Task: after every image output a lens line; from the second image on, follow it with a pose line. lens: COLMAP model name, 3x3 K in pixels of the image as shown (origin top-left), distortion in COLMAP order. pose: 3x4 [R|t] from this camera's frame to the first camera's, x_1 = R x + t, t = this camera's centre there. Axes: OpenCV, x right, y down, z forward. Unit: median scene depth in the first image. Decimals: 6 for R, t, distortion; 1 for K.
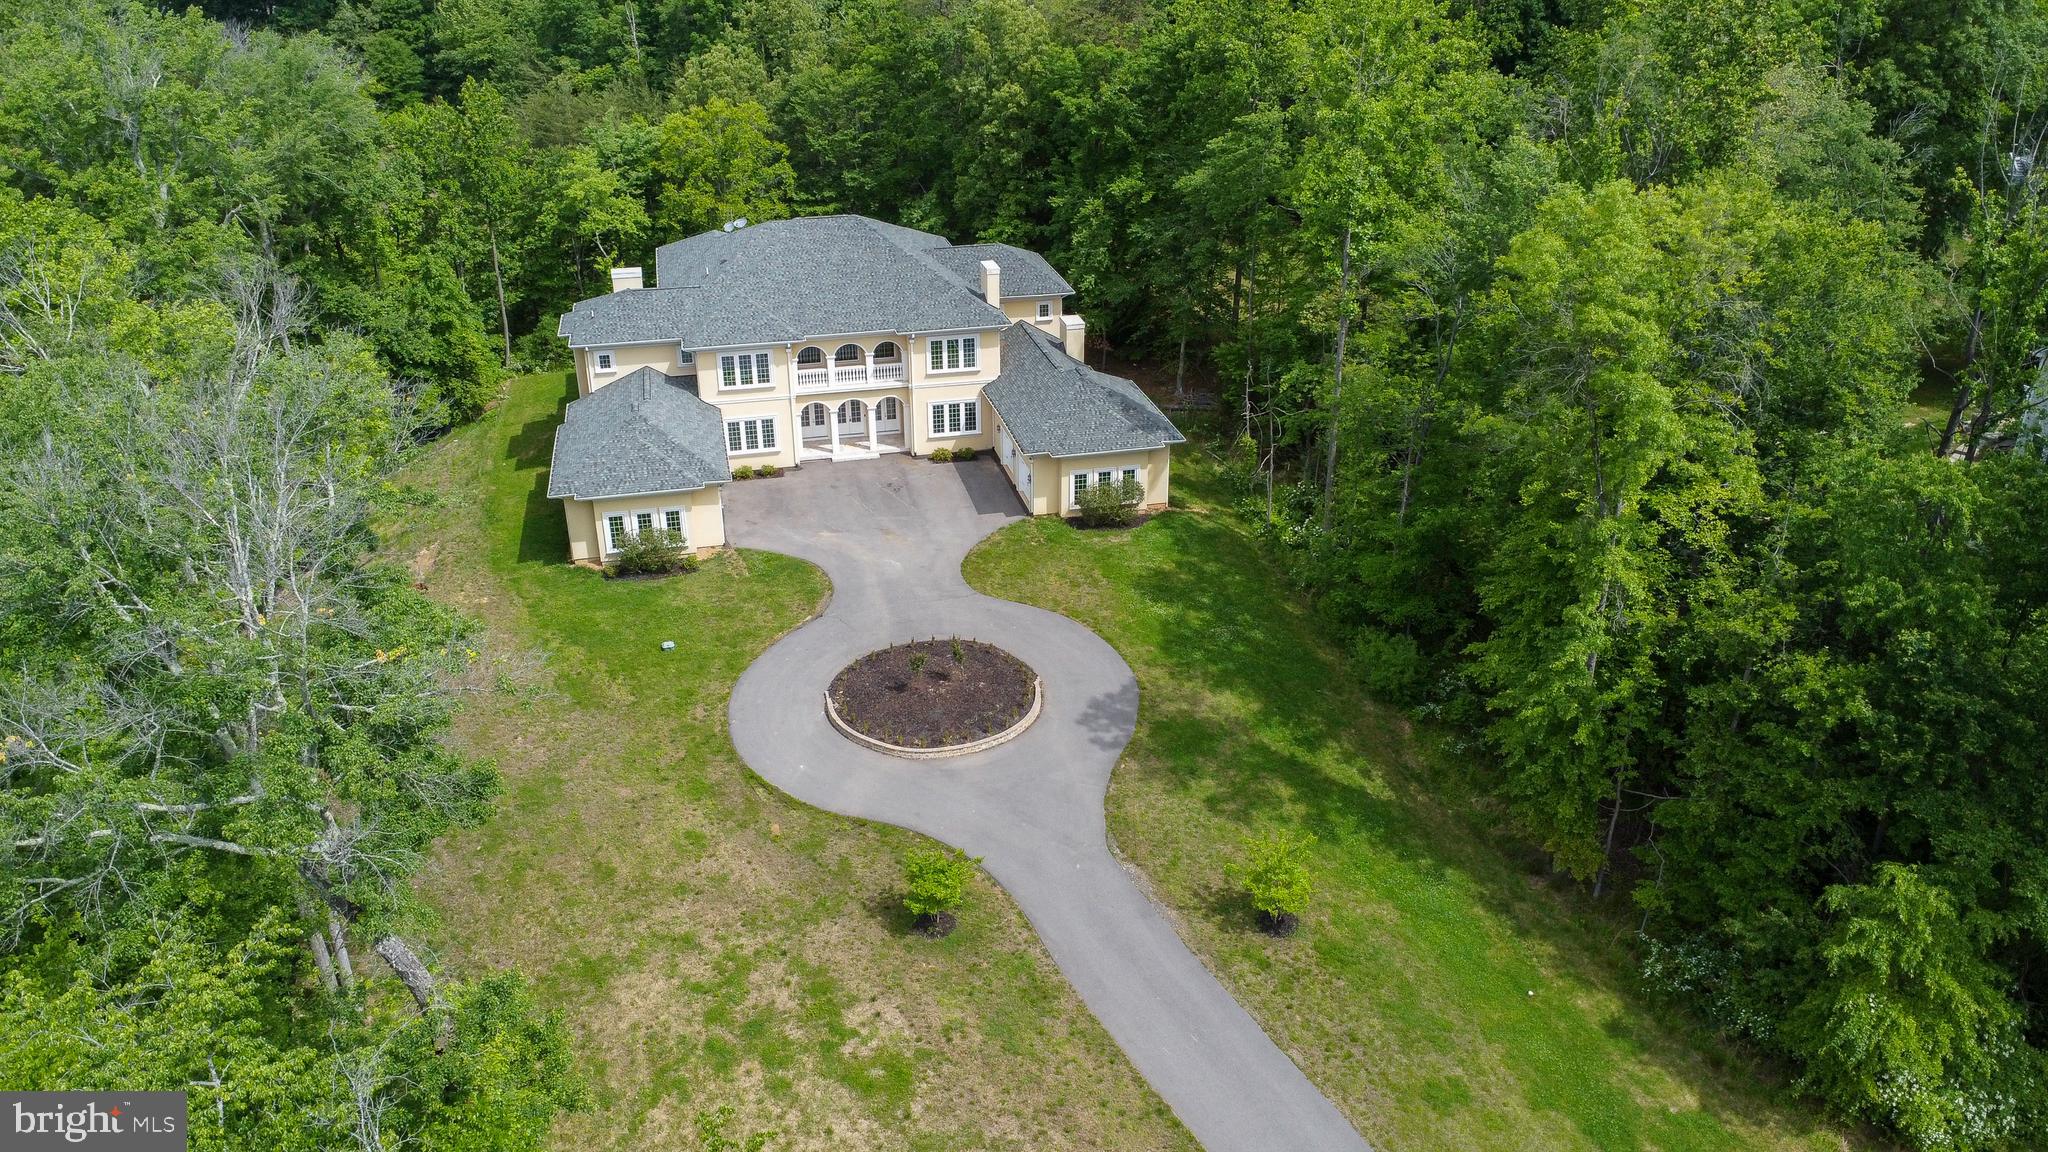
lens RADIAL K [[1521.1, 0, 1024.0], [0, 1521.1, 576.0], [0, 0, 1]] dist [0.002982, 0.000418]
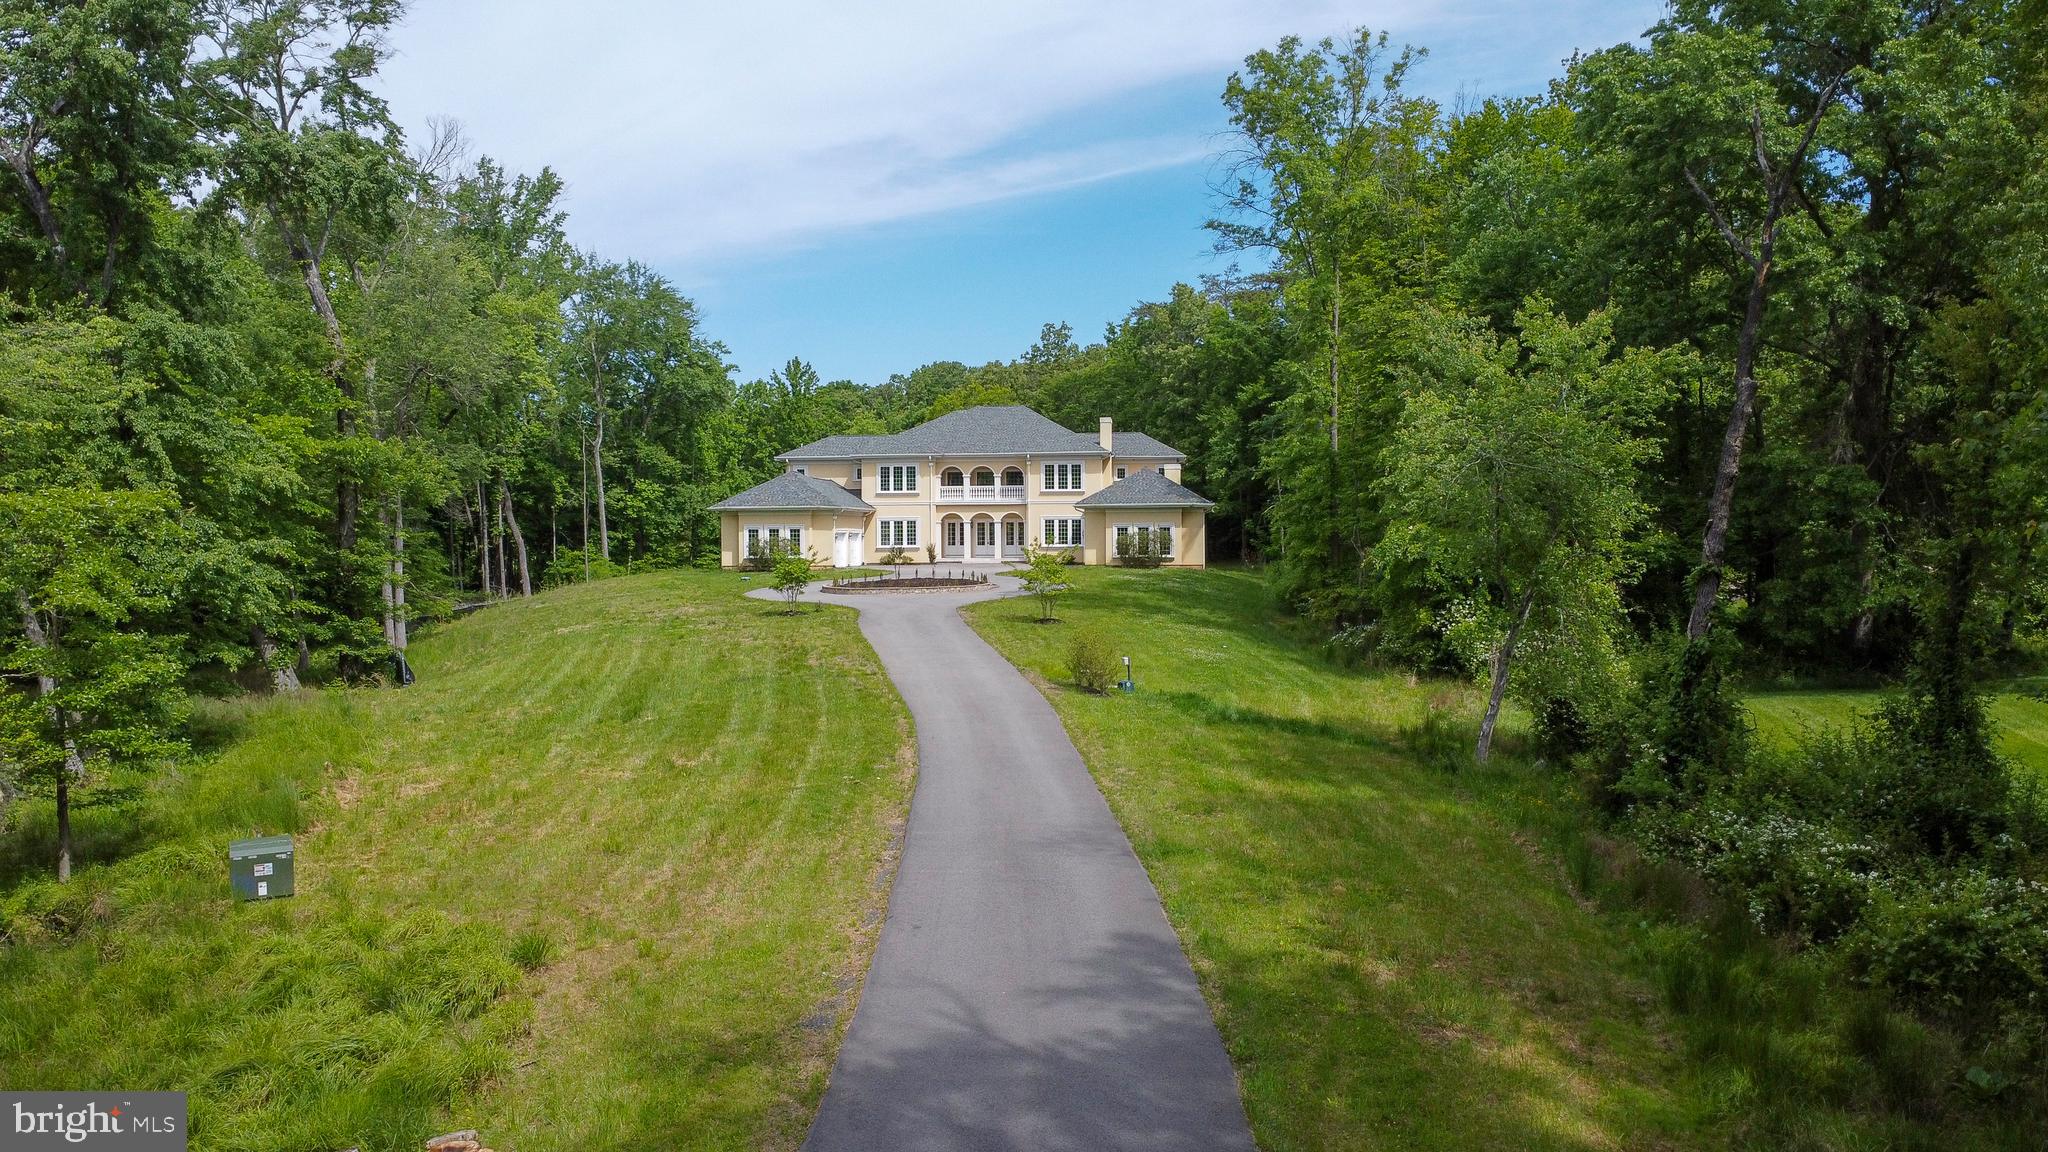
lens RADIAL K [[1536.7, 0, 1017.9], [0, 1536.7, 571.9], [0, 0, 1]] dist [0.012002, 0.001050]
pose [[0.938962, 0.006015, -0.343967, 0.354628], [-0.148890, 0.908460, -0.390553, 0.423133], [0.310131, 0.417928, 0.853906, -0.037130]]
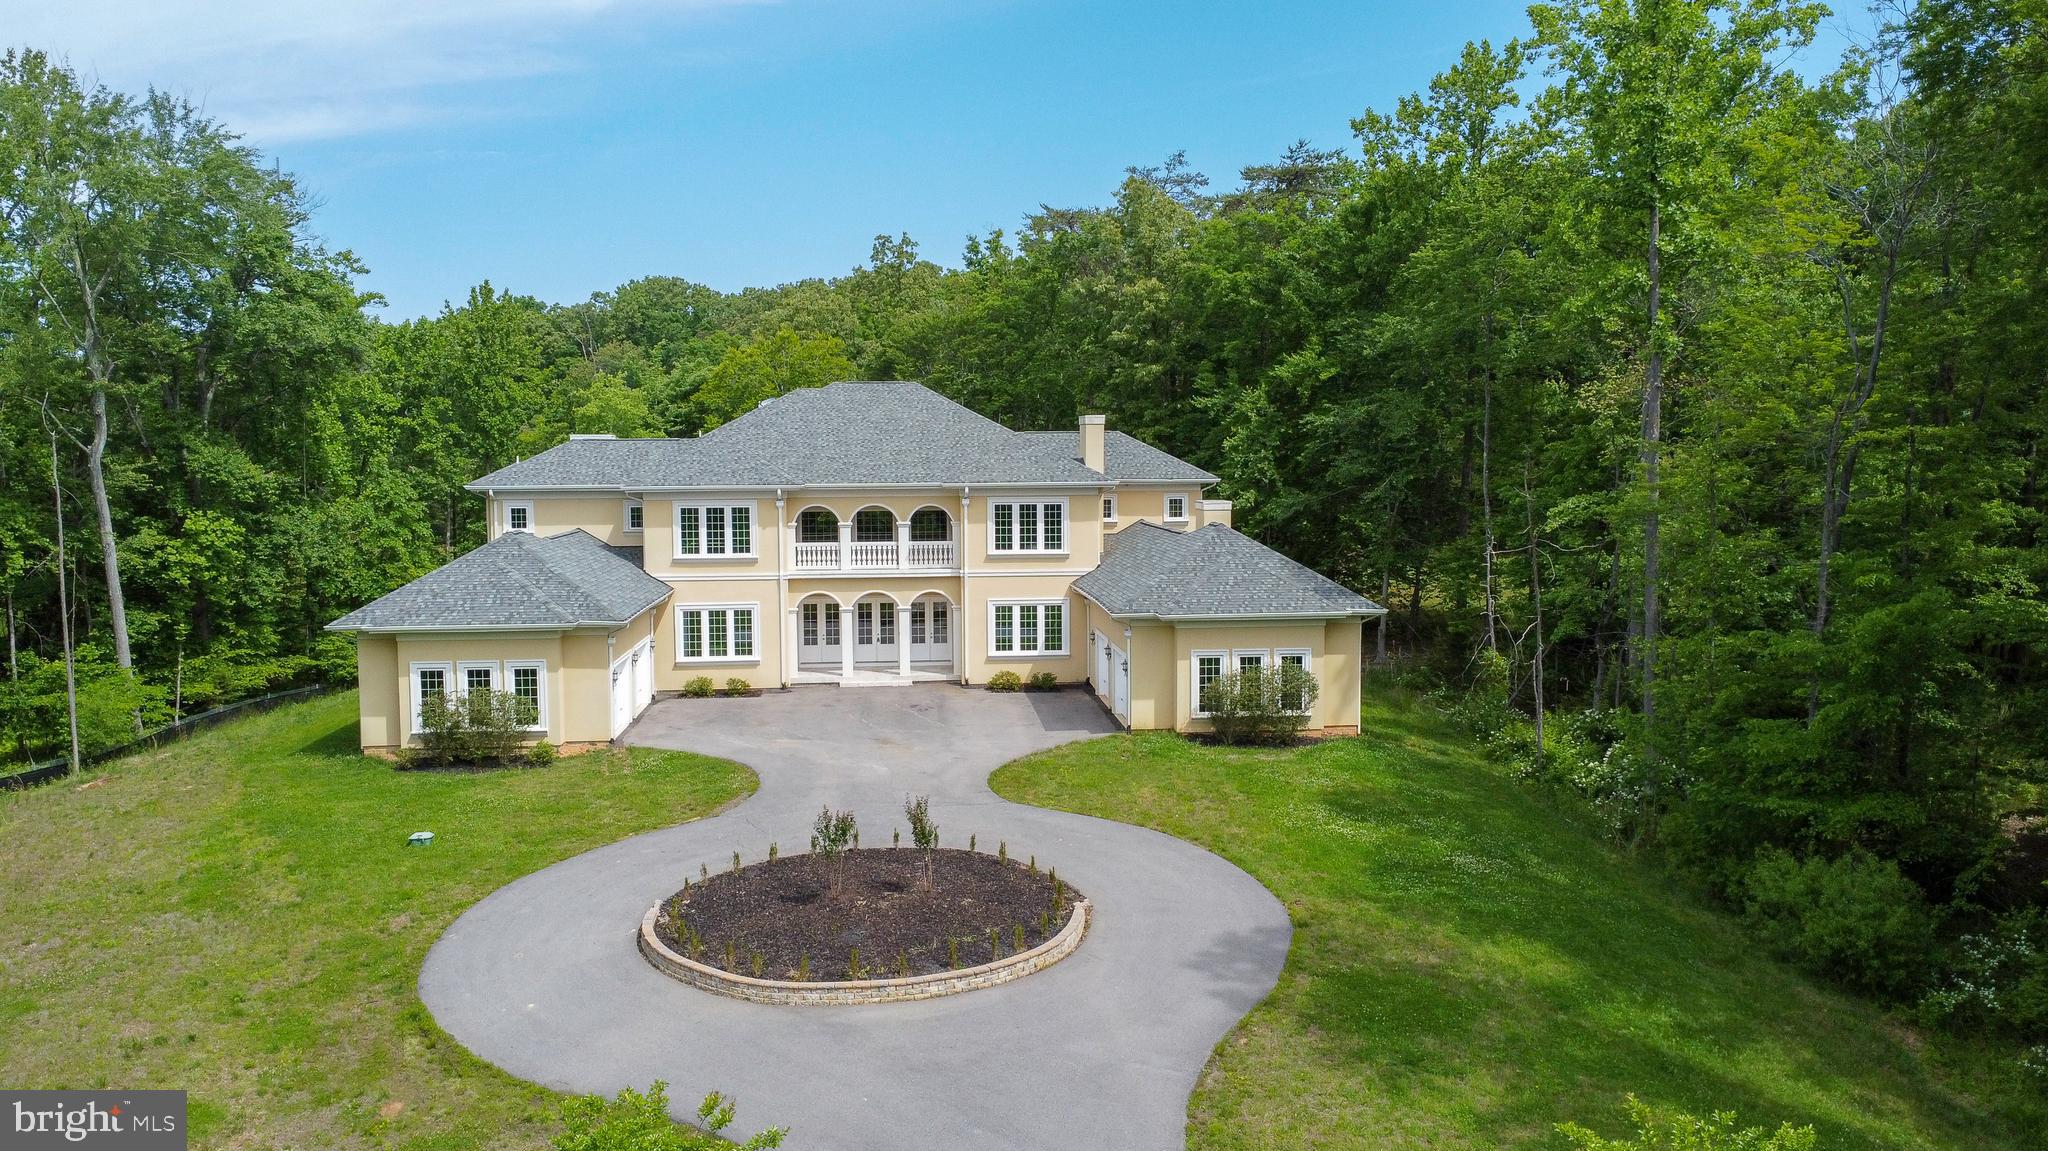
lens RADIAL K [[1536.7, 0, 1017.9], [0, 1536.7, 571.4], [0, 0, 1]] dist [0.012002, 0.001050]
pose [[0.989983, 0.008918, -0.140902, 0.044932], [-0.059564, 0.931220, -0.359558, 0.117043], [0.128005, 0.364349, 0.922423, 0.396381]]
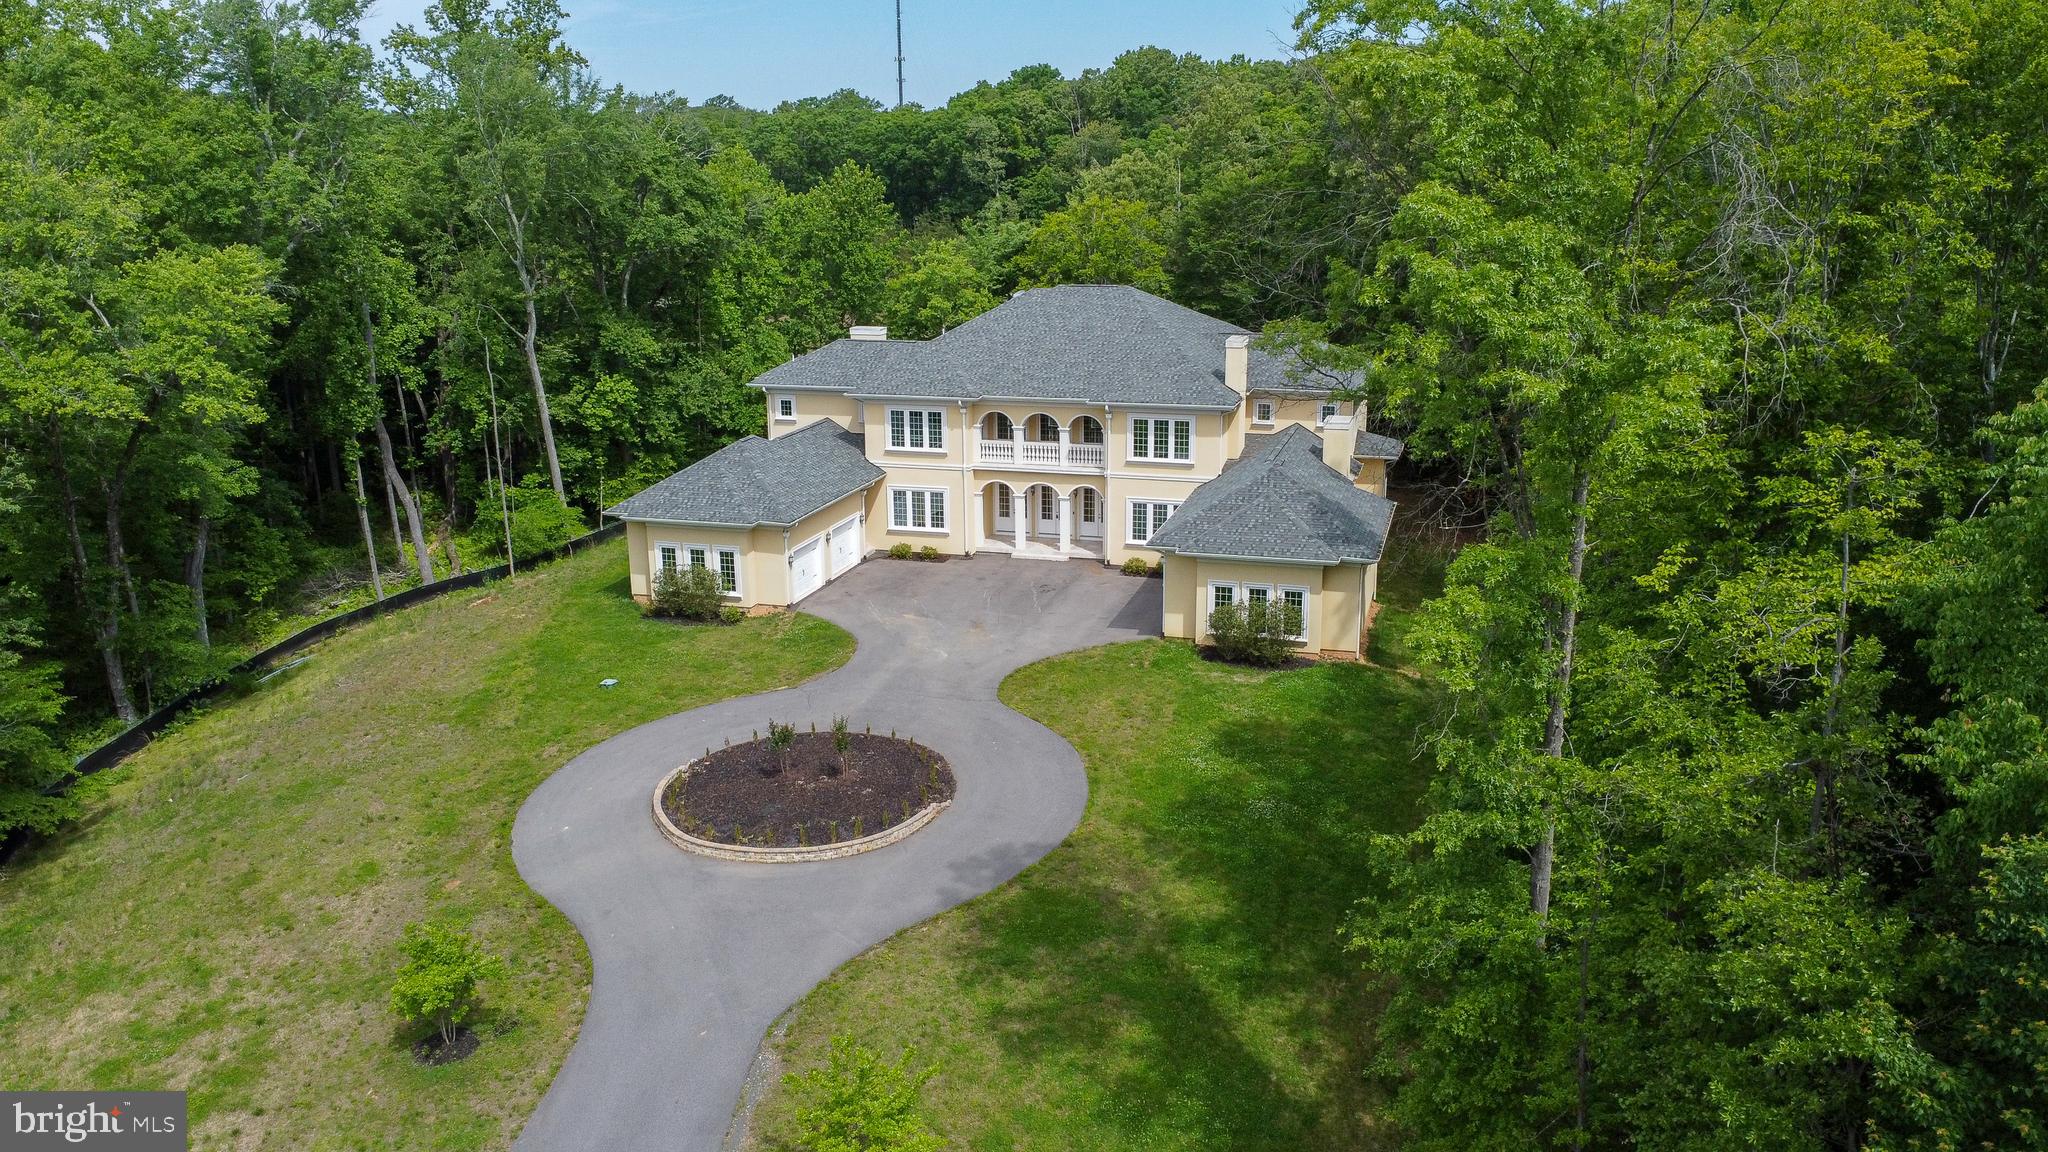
lens RADIAL K [[1521.1, 0, 1024.0], [0, 1521.1, 576.0], [0, 0, 1]] dist [0.002982, 0.000418]
pose [[0.866573, 0.126825, -0.482666, 0.288103], [-0.211145, 0.969514, -0.124339, 0.036438], [0.452183, 0.209662, 0.866933, 0.308147]]
